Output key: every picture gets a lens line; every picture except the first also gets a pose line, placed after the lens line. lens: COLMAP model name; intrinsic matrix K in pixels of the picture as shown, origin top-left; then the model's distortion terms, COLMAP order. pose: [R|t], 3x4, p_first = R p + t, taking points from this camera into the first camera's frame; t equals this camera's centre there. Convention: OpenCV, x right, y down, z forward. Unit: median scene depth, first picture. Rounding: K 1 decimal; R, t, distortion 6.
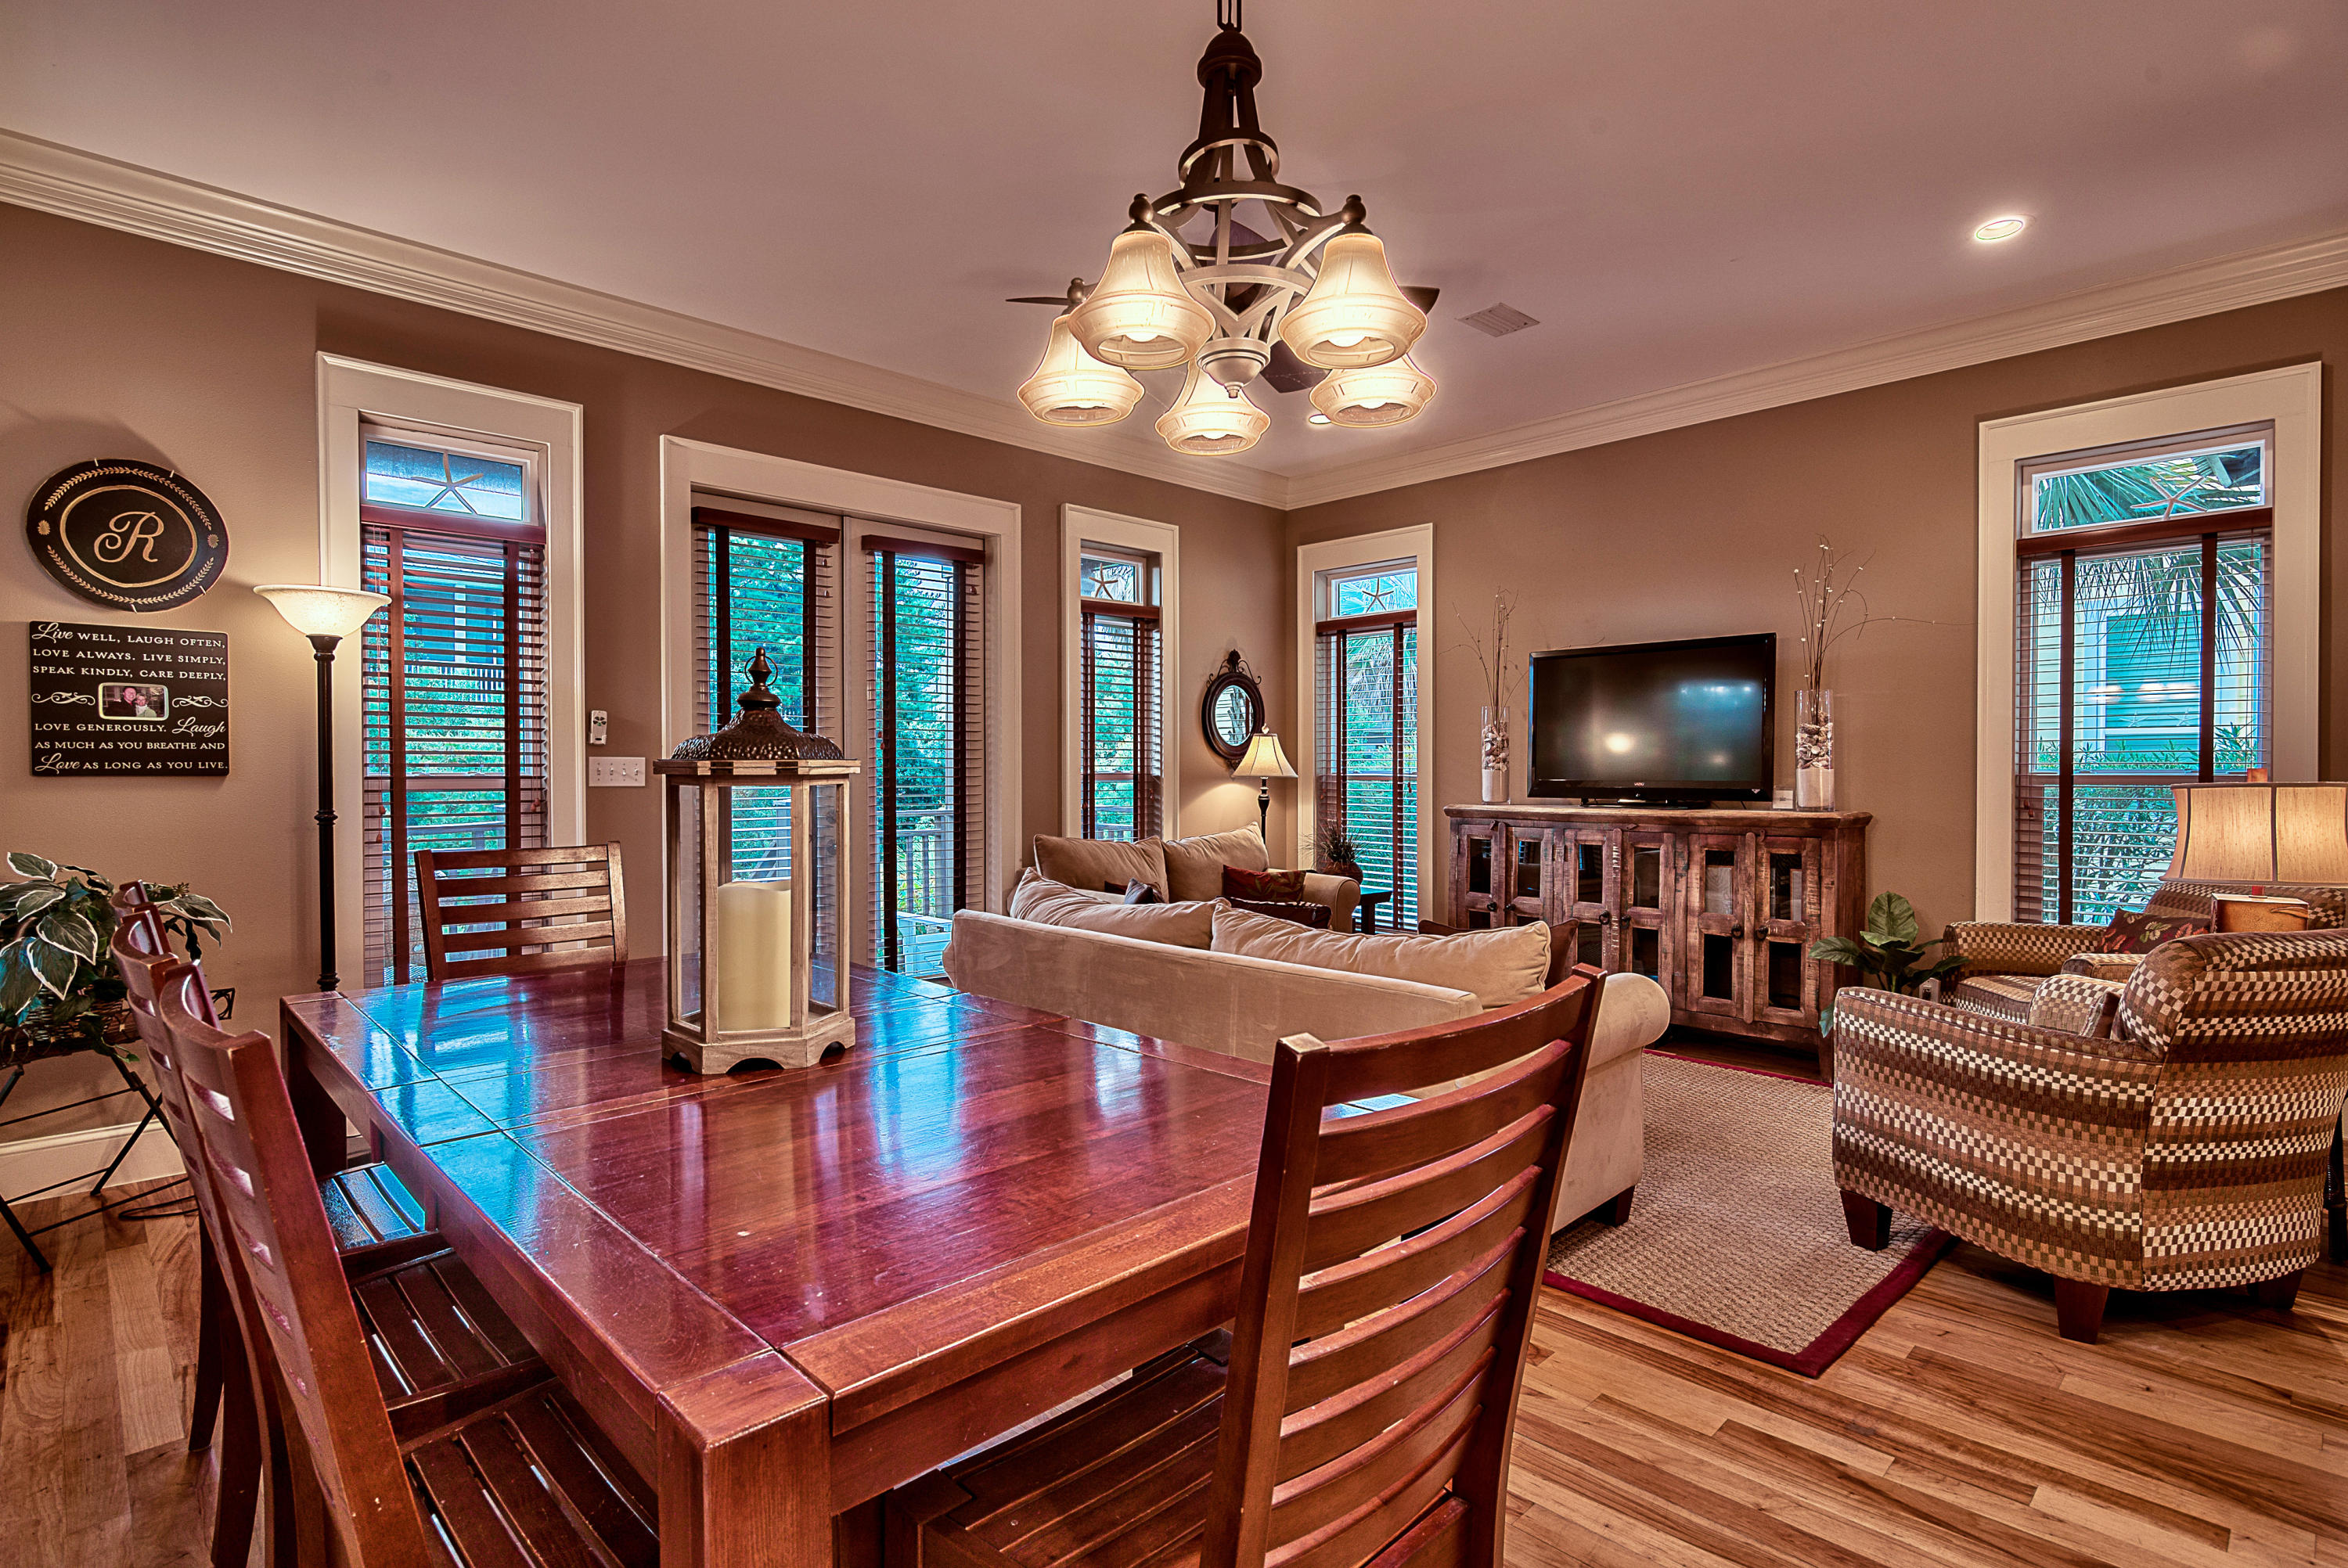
lens RADIAL K [[1165.0, 0, 1127.1], [0, 1165.0, 773.6], [0, 0, 1]] dist [-0.002400, 0.001547]
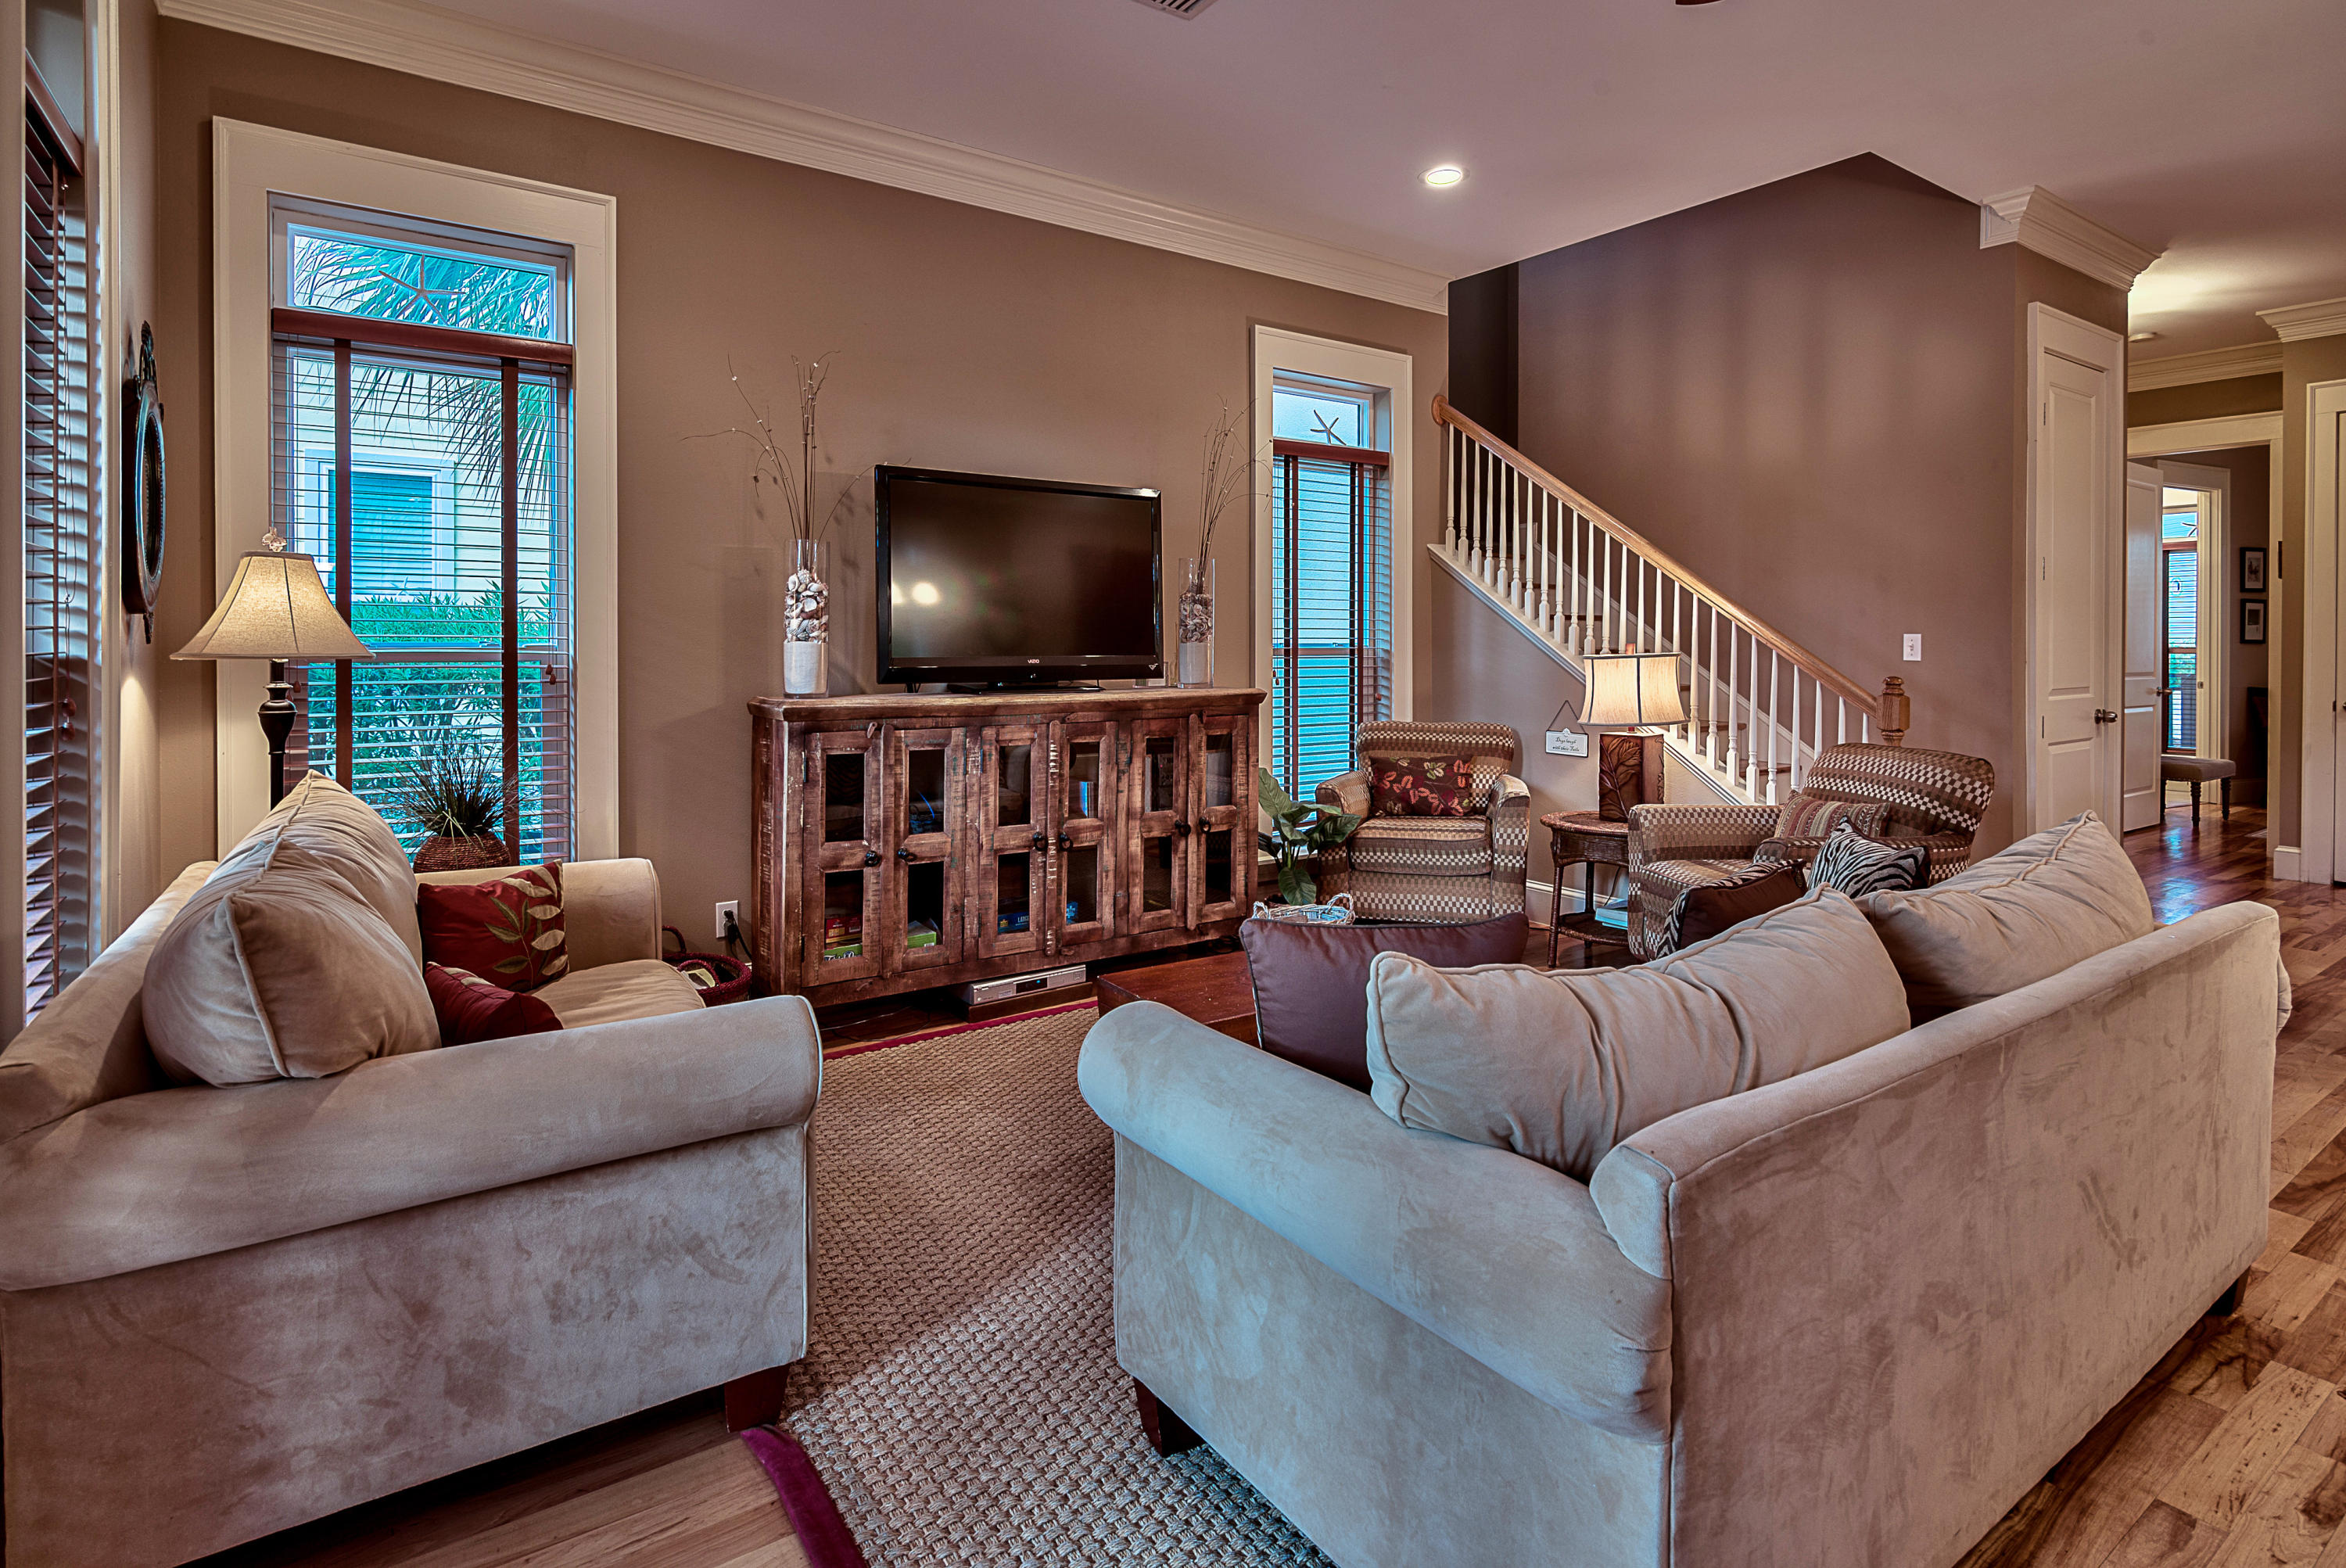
lens RADIAL K [[1164.3, 0, 1215.4], [0, 1164.3, 655.4], [0, 0, 1]] dist [-0.002400, 0.001547]
pose [[0.129594, -0.007135, 0.991541, -0.341654], [0.001172, 0.999975, 0.007042, -0.000197], [-0.991566, 0.000250, 0.129599, 0.869281]]
